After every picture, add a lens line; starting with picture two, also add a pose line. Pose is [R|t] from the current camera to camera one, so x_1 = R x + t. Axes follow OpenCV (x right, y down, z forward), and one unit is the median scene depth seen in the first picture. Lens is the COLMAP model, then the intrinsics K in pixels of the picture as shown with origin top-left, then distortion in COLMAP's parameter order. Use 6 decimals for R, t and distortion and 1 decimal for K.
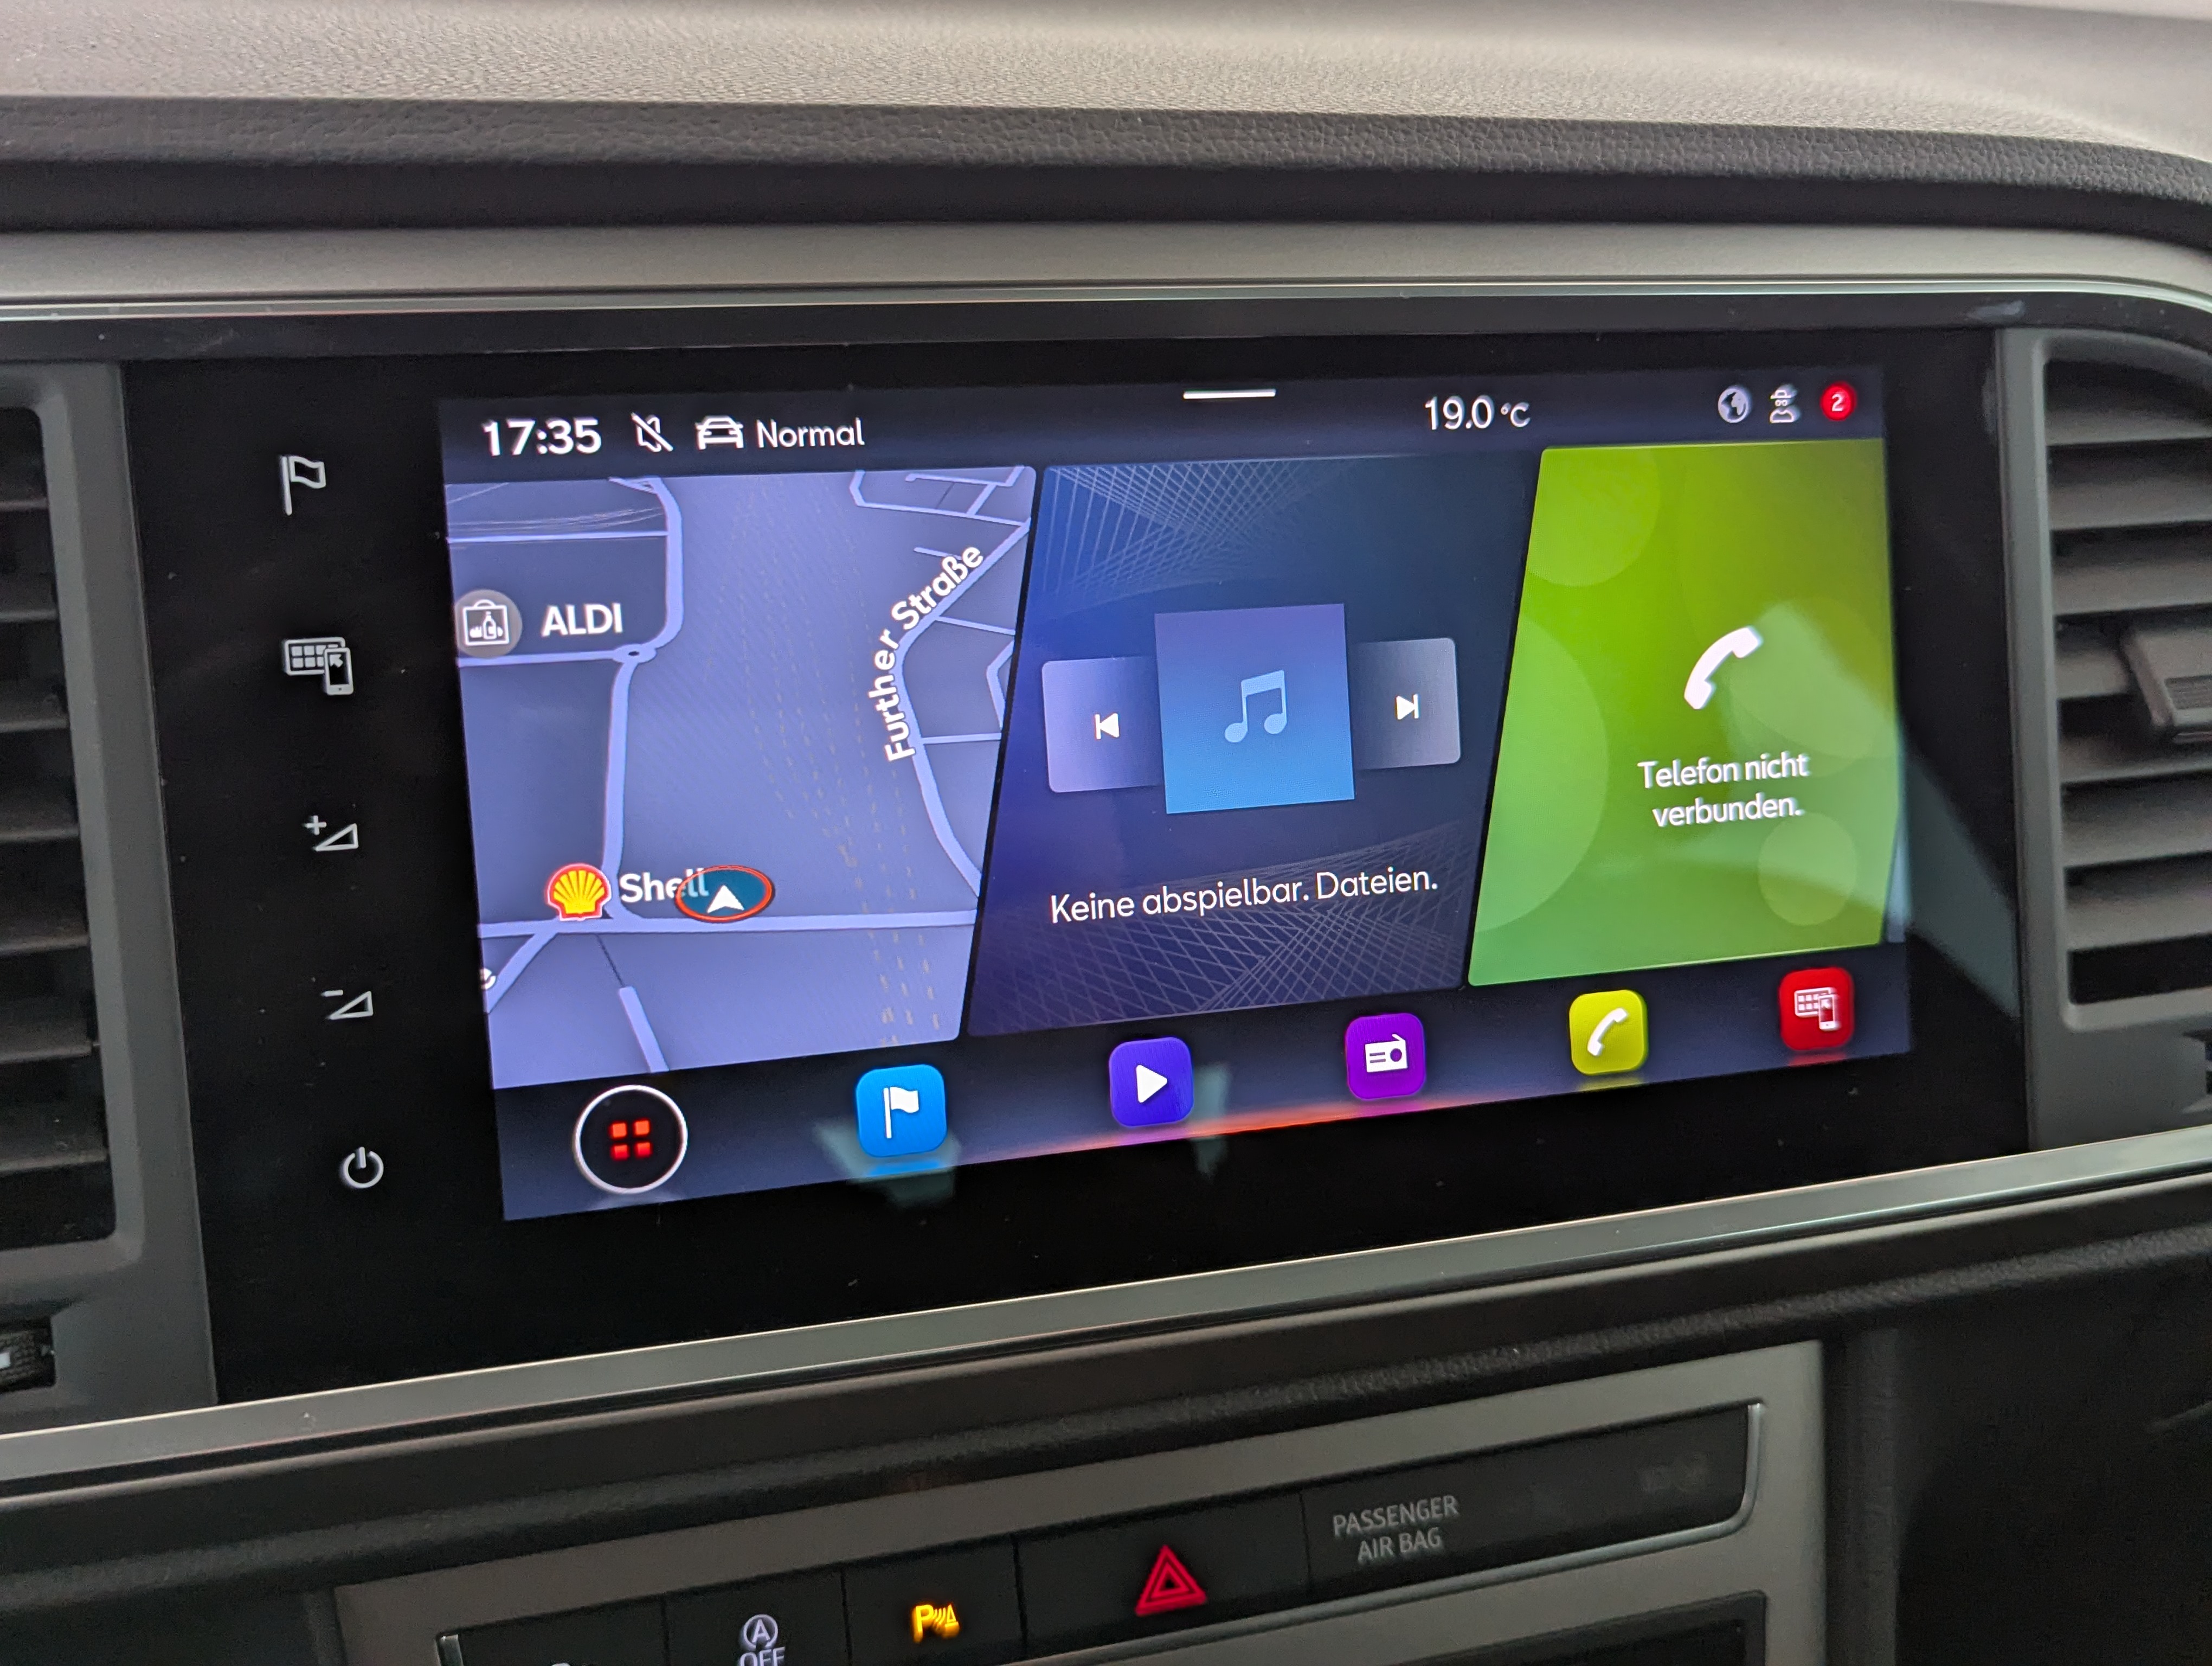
lens RADIAL K [[2088.3, 0, 1129.0], [0, 2088.3, 837.4], [0, 0, 1]] dist [0.019239, -0.009017]
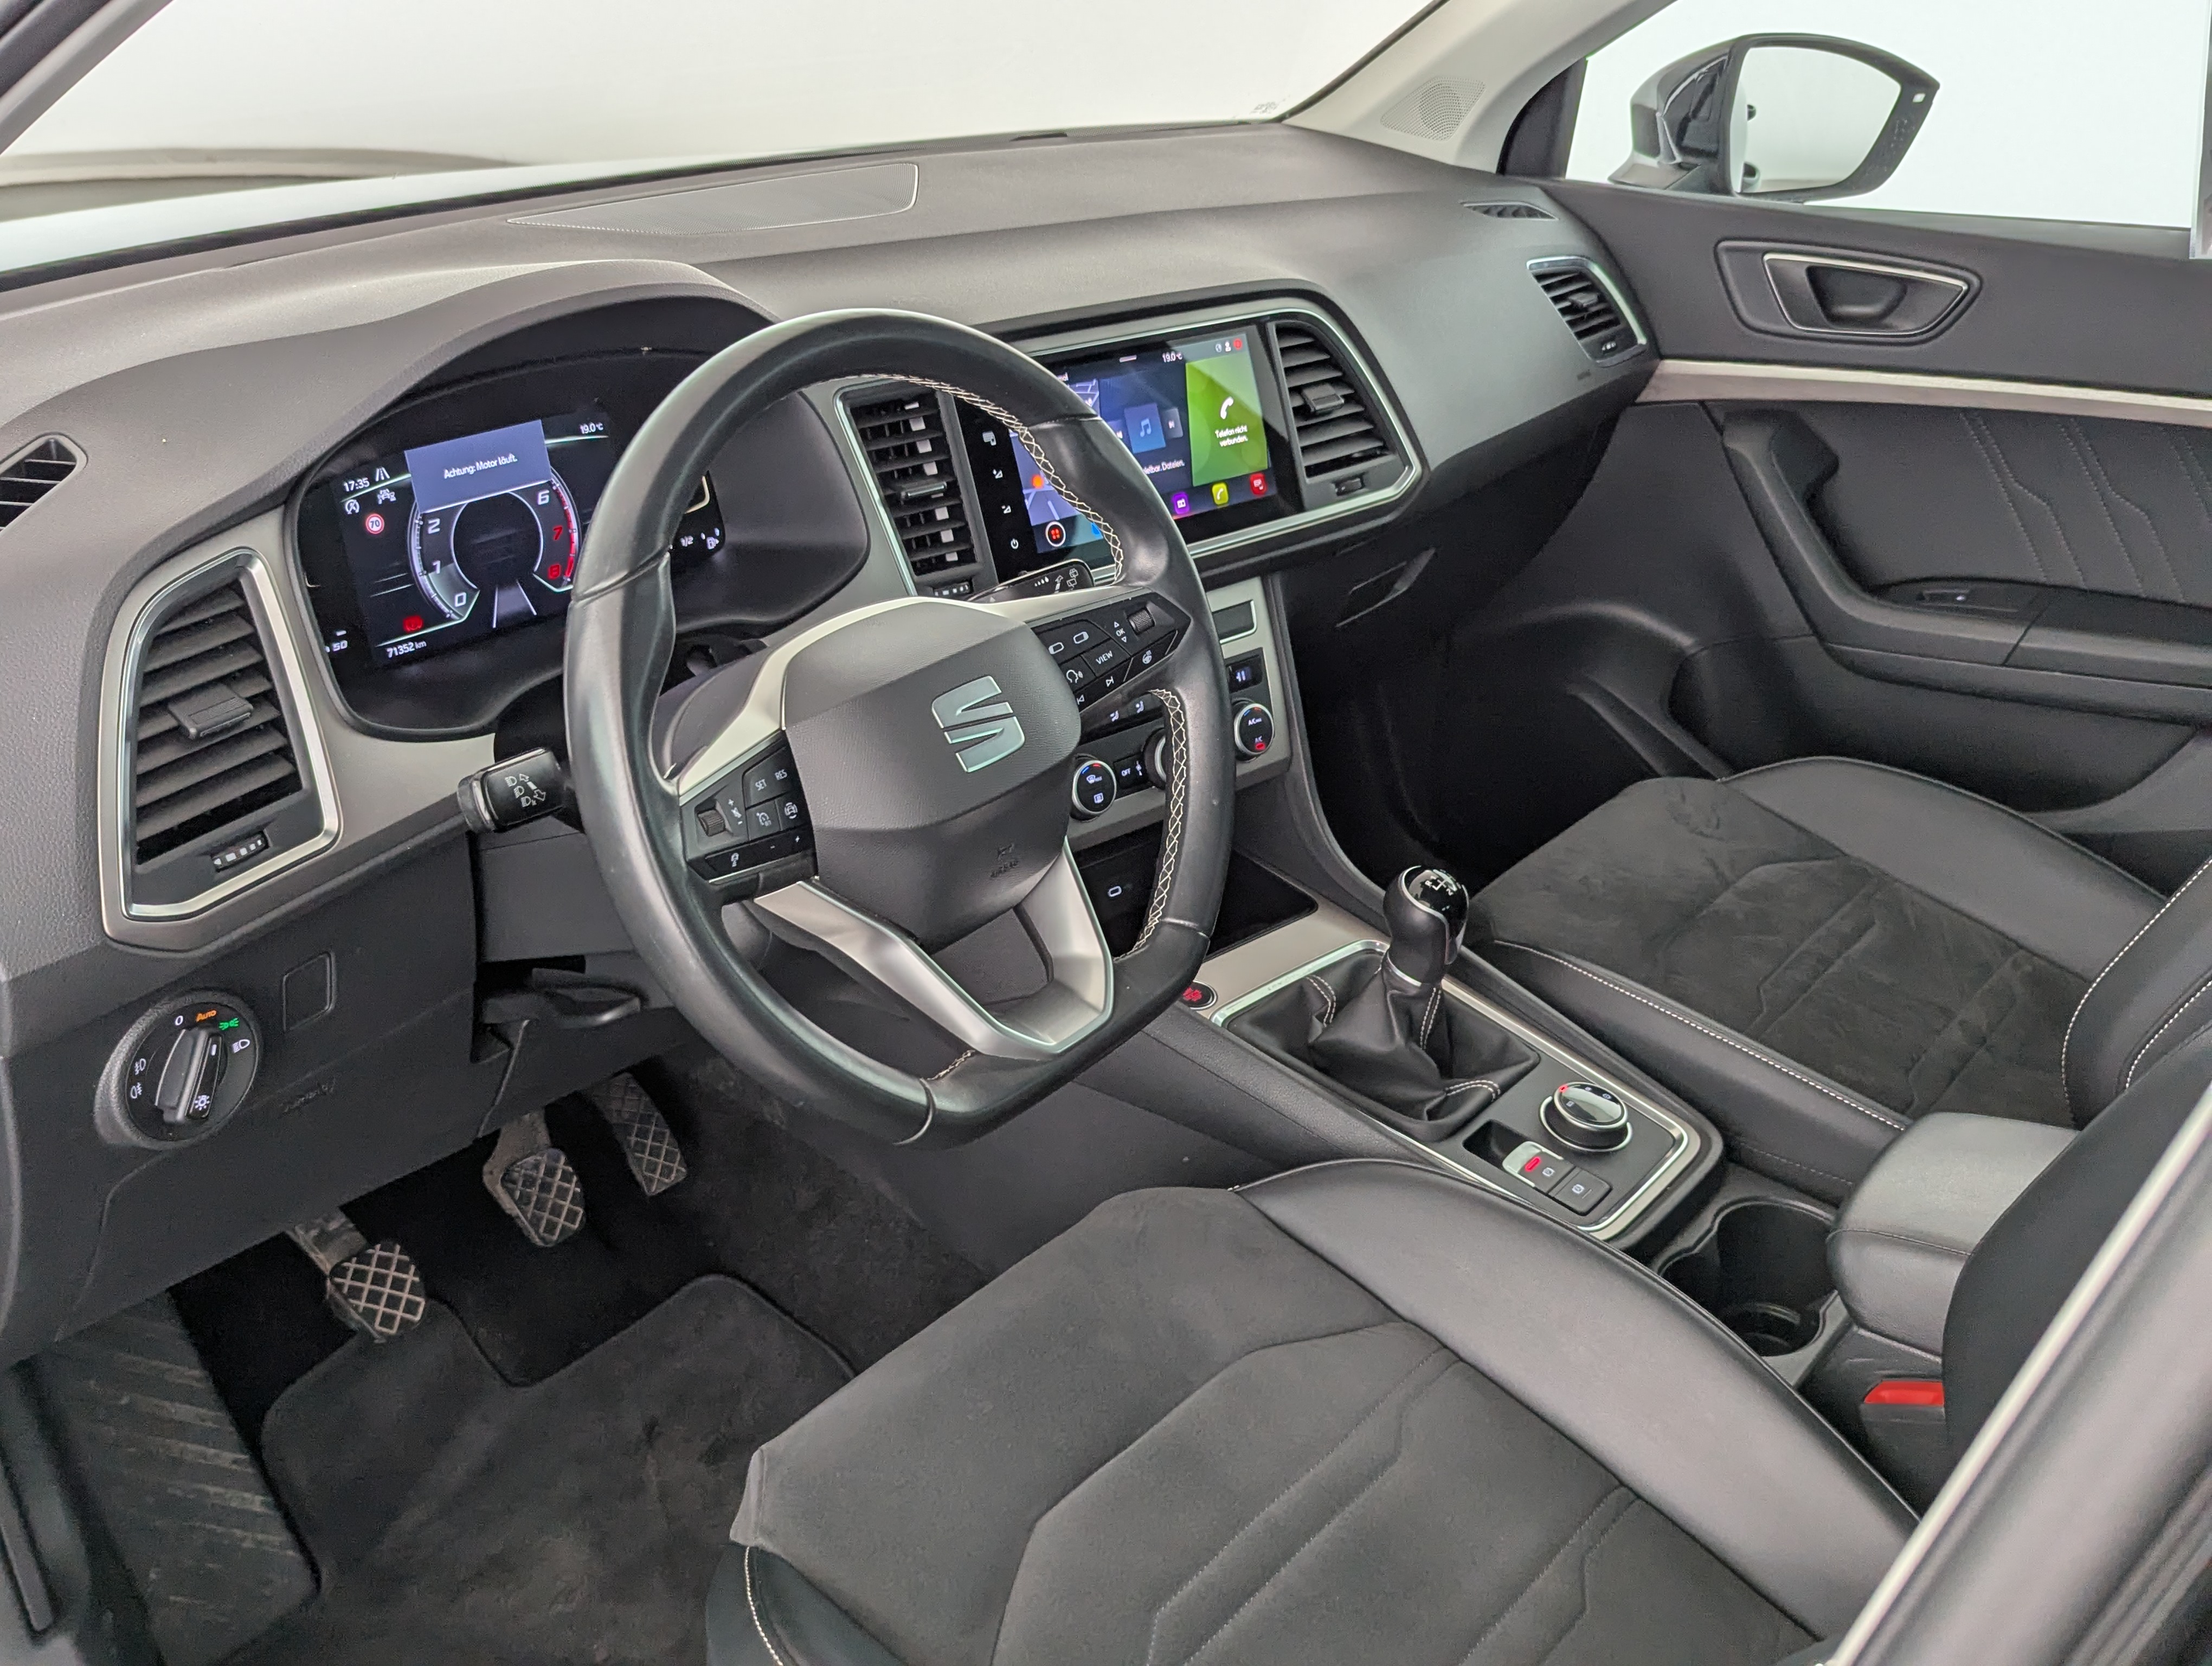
lens RADIAL K [[2048.4, 0, 1114.9], [0, 2048.4, 836.6], [0, 0, 1]] dist [0.009265, -0.004039]
pose [[0.897791, -0.206795, 0.388853, -1.779800], [0.185048, 0.978316, 0.093035, 0.353591], [-0.399661, -0.011569, 0.916590, -2.846335]]
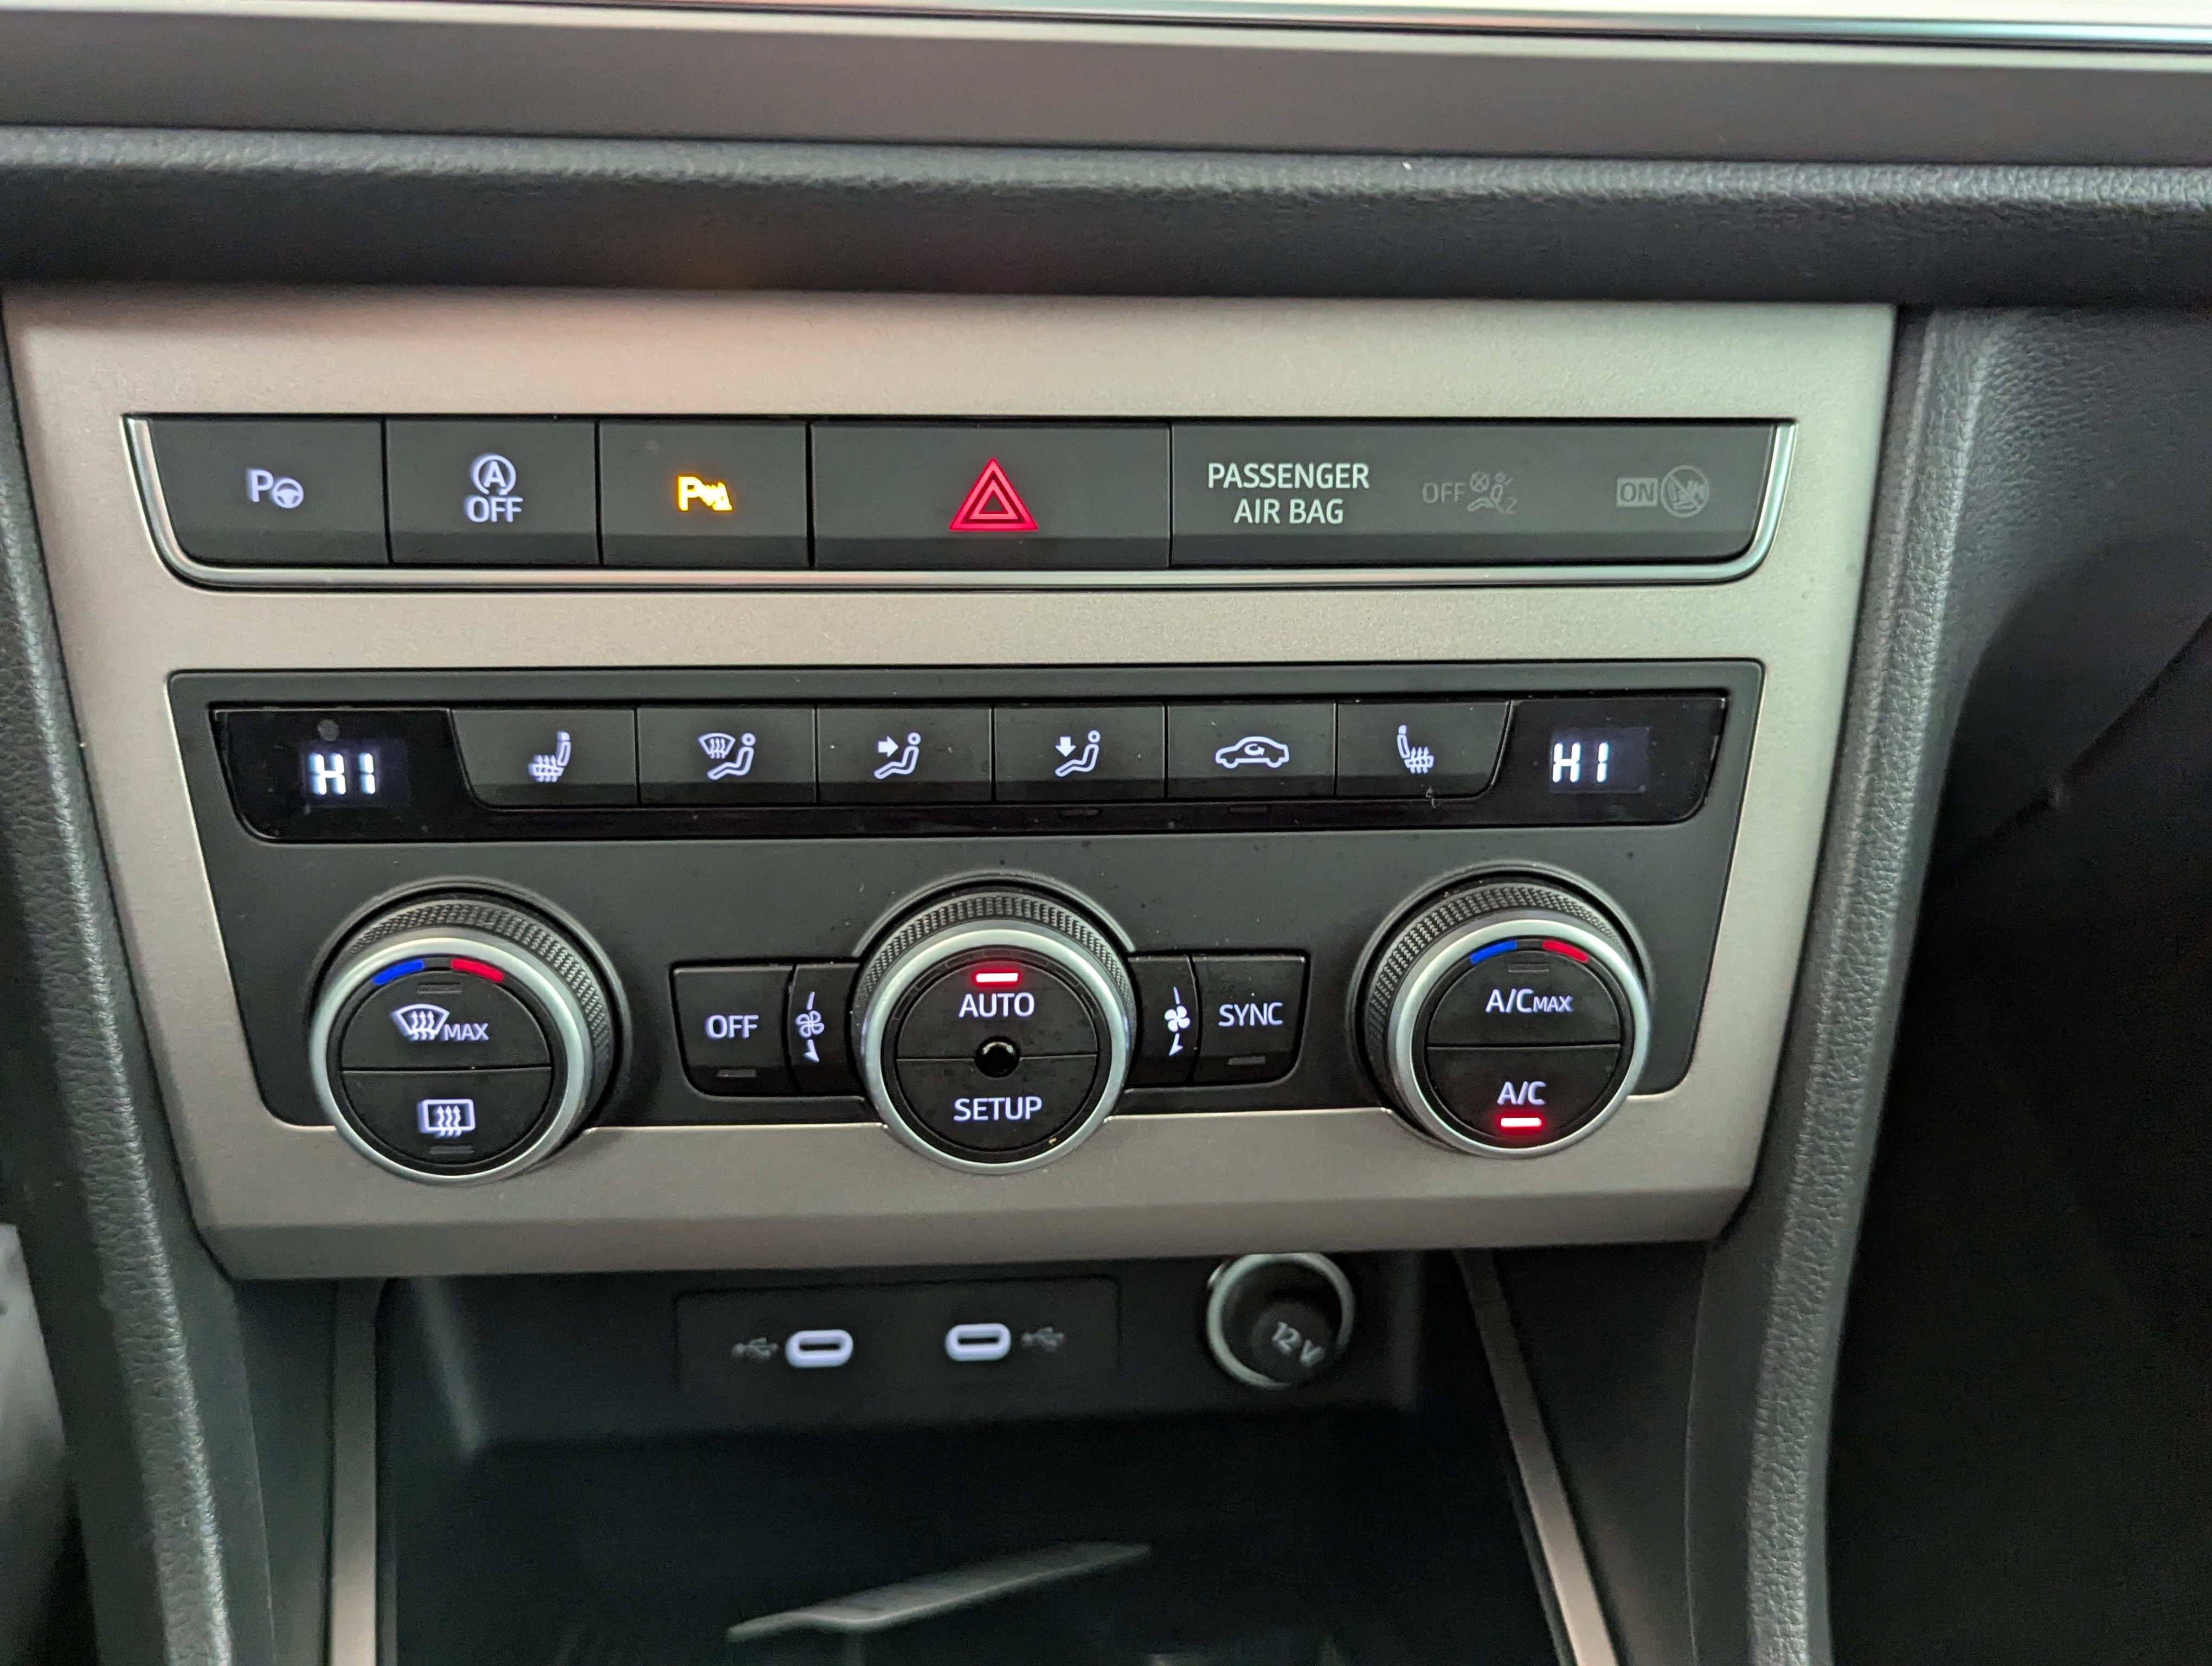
lens RADIAL K [[2062.8, 0, 1107.7], [0, 2062.8, 799.7], [0, 0, 1]] dist [0.014985, -0.004022]
pose [[0.980469, 0.118134, -0.157240, 0.222040], [-0.089857, 0.980252, 0.176158, 0.348730], [0.174945, -0.158588, 0.971722, 0.214189]]
